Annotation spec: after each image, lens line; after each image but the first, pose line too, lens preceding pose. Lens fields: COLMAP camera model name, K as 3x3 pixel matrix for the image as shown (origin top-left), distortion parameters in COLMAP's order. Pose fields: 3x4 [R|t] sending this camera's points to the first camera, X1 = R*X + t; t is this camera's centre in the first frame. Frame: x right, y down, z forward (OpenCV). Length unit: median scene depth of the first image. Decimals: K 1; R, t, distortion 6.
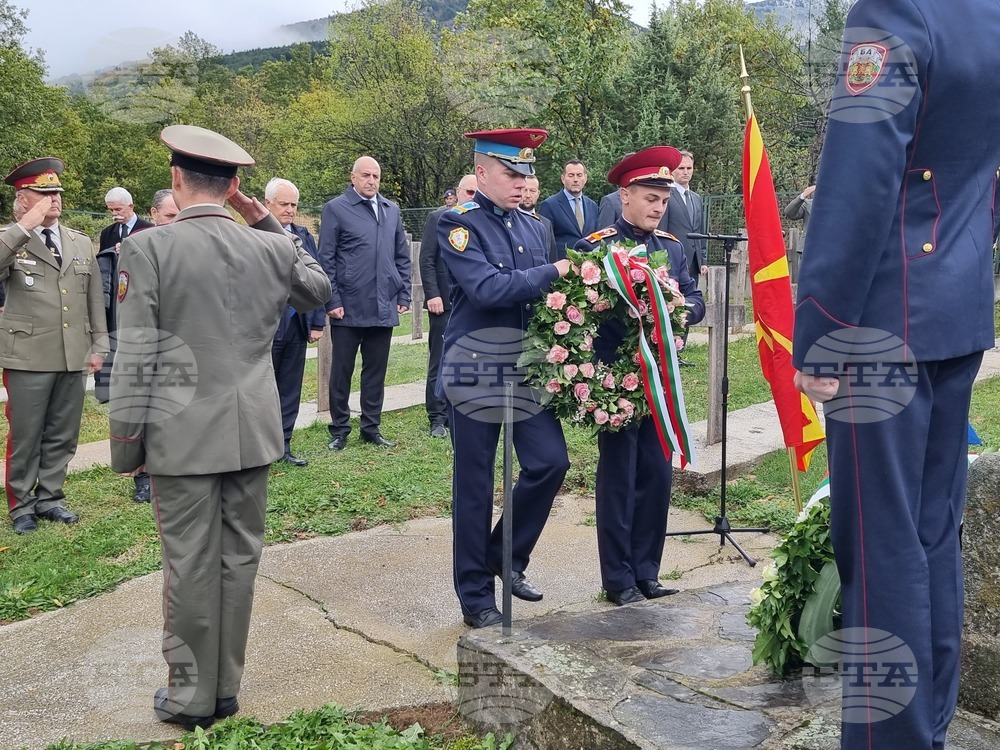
lens RADIAL K [[1013.3, 0, 524.6], [0, 1013.3, 377.4], [0, 0, 1]] dist [0.095009, -0.087535]
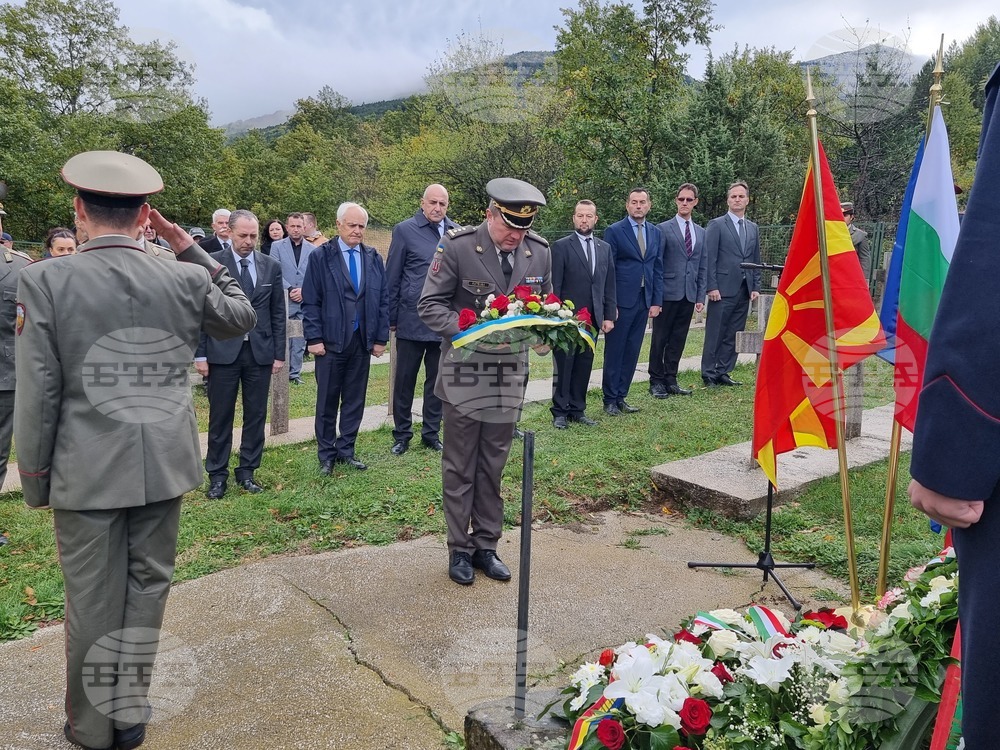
lens RADIAL K [[830.2, 0, 503.9], [0, 830.2, 371.9], [0, 0, 1]] dist [0.076294, -0.057492]
pose [[0.993855, 0.037343, -0.104199, 0.017740], [-0.037293, 0.999301, 0.002429, -0.024249], [0.104217, 0.001472, 0.994554, 0.144617]]
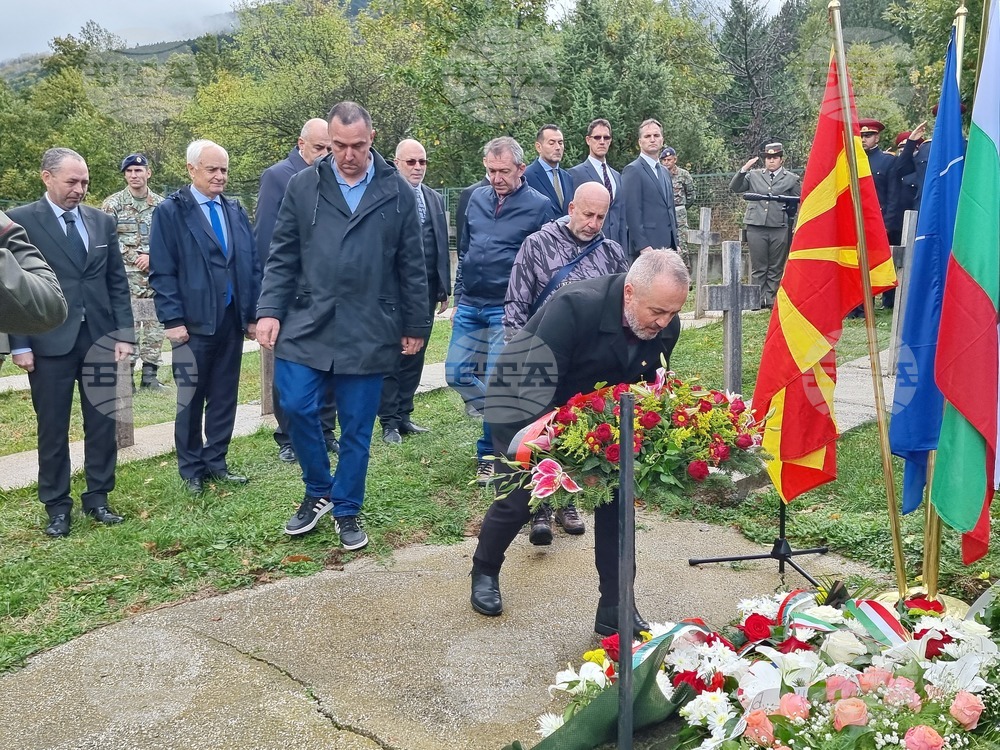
lens RADIAL K [[960.4, 0, 503.6], [0, 960.4, 388.0], [0, 0, 1]] dist [0.061242, -0.024847]
pose [[0.996843, -0.021213, 0.076514, -0.073820], [0.019380, 0.999509, 0.024627, -0.007006], [-0.076999, -0.023067, 0.996764, 0.201664]]
